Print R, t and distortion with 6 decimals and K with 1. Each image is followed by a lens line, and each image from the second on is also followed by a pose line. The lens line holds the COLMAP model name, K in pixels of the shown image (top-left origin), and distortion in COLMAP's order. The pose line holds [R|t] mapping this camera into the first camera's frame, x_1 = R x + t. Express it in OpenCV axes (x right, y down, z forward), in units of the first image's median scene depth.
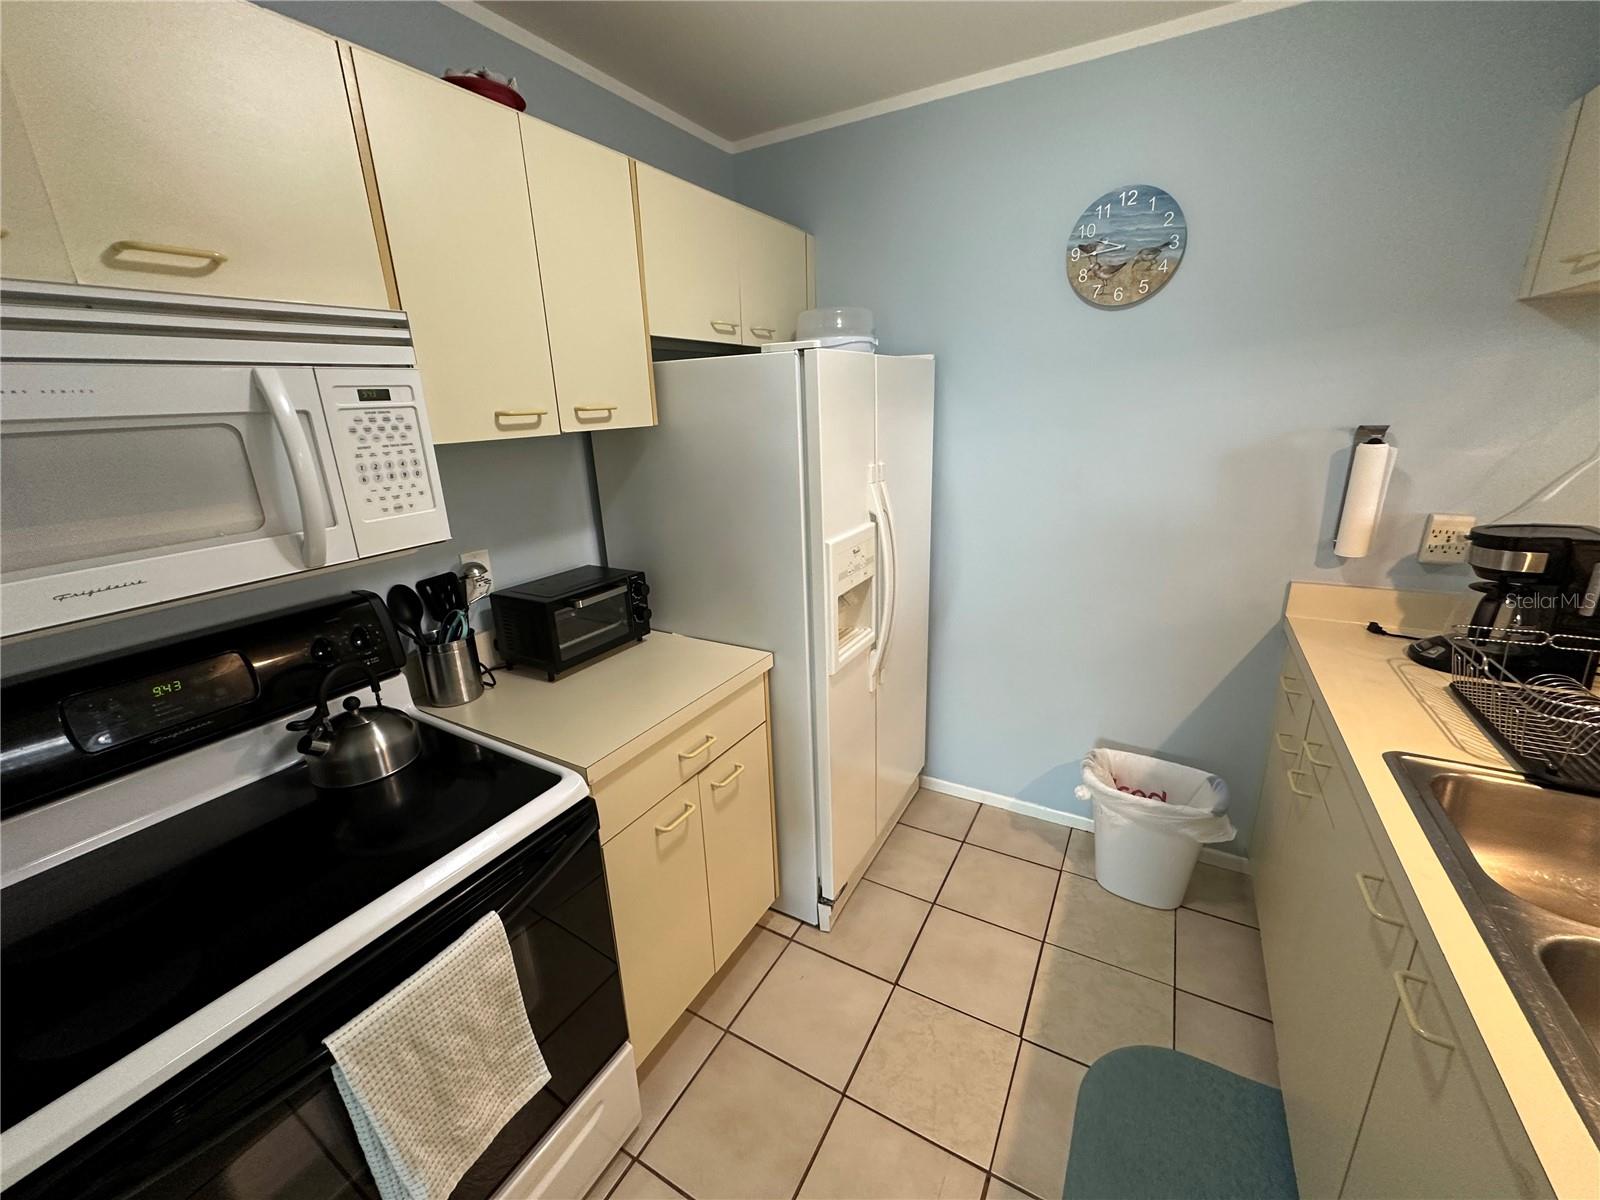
lens RADIAL K [[637.8, 0, 801.6], [0, 637.8, 598.8], [0, 0, 1]] dist [-0.002810, 0.000862]
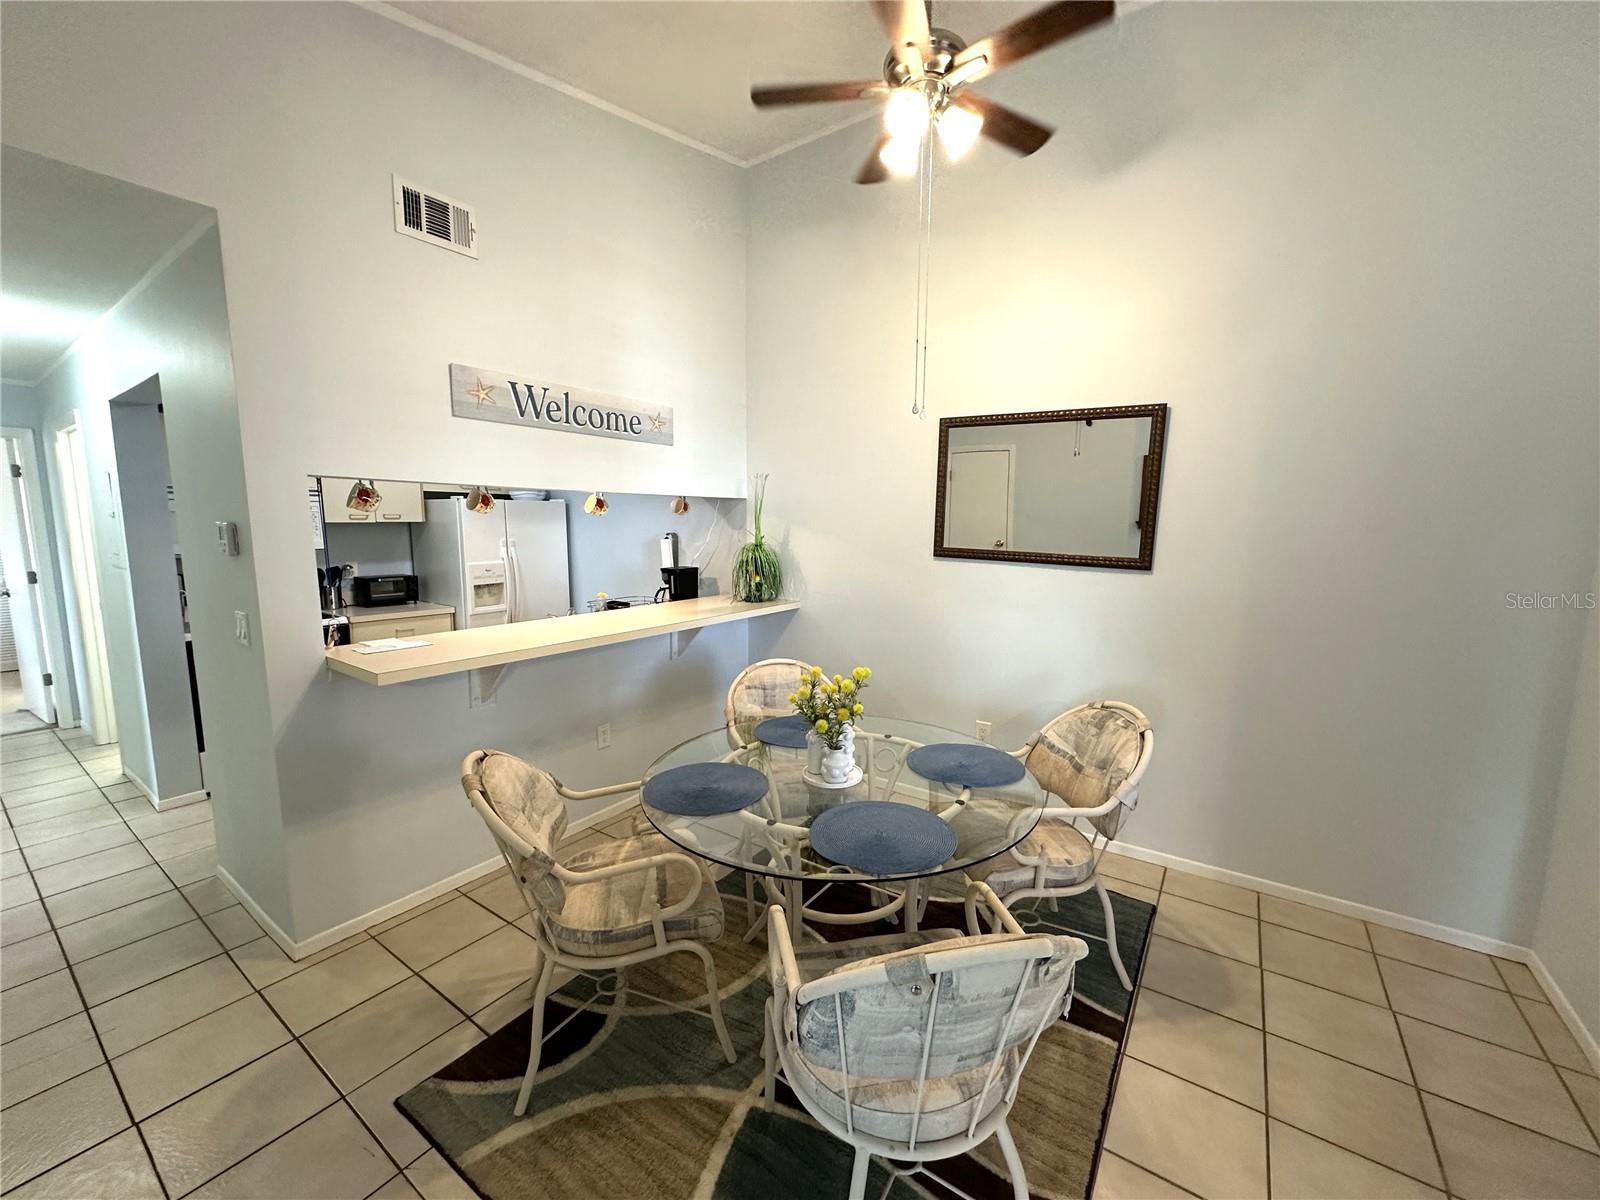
lens RADIAL K [[637.8, 0, 797.6], [0, 637.8, 600.5], [0, 0, 1]] dist [-0.002810, 0.000862]
pose [[0.994183, 0.053701, -0.093365, 1.530349], [-0.069244, 0.982635, -0.172146, 0.393275], [0.082499, 0.177610, 0.980637, -1.394470]]
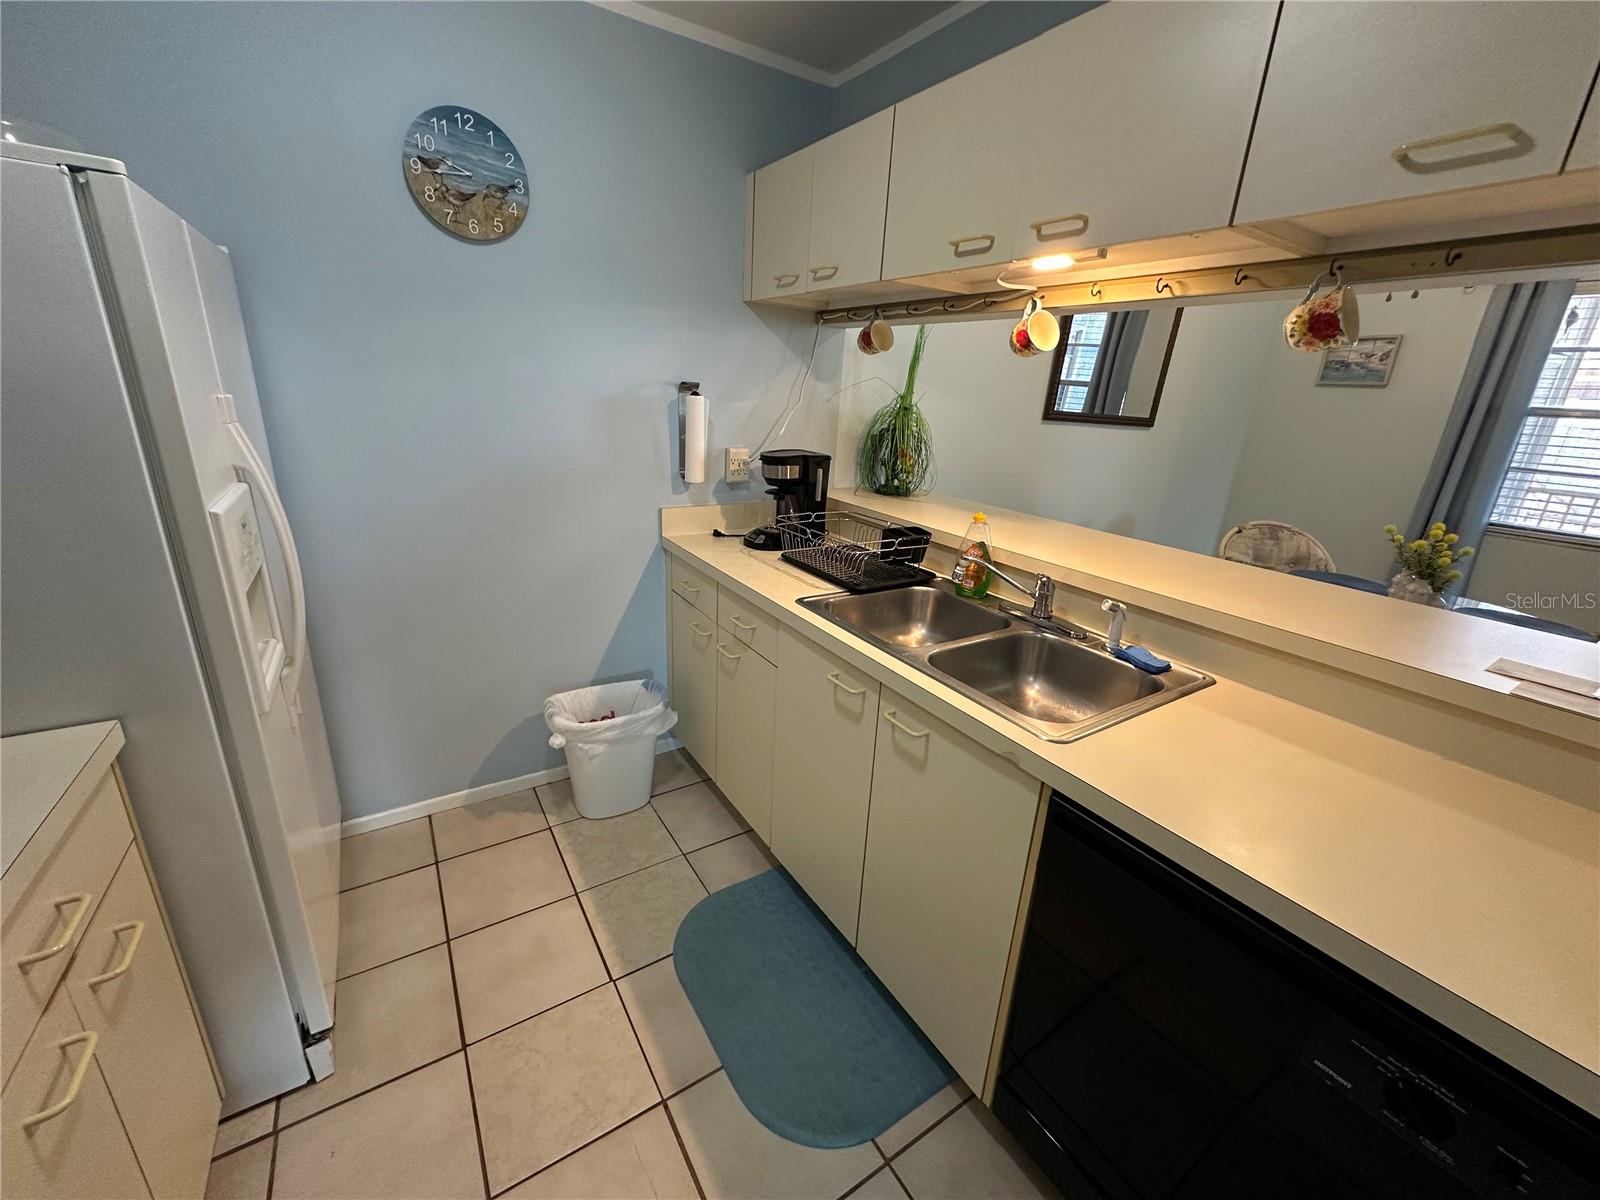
lens RADIAL K [[637.8, 0, 797.6], [0, 637.8, 599.7], [0, 0, 1]] dist [-0.002810, 0.000862]
pose [[0.465717, -0.224719, 0.855926, -0.223009], [0.196078, 0.969383, 0.147819, 0.015023], [-0.862937, 0.098986, 0.495521, 0.176692]]
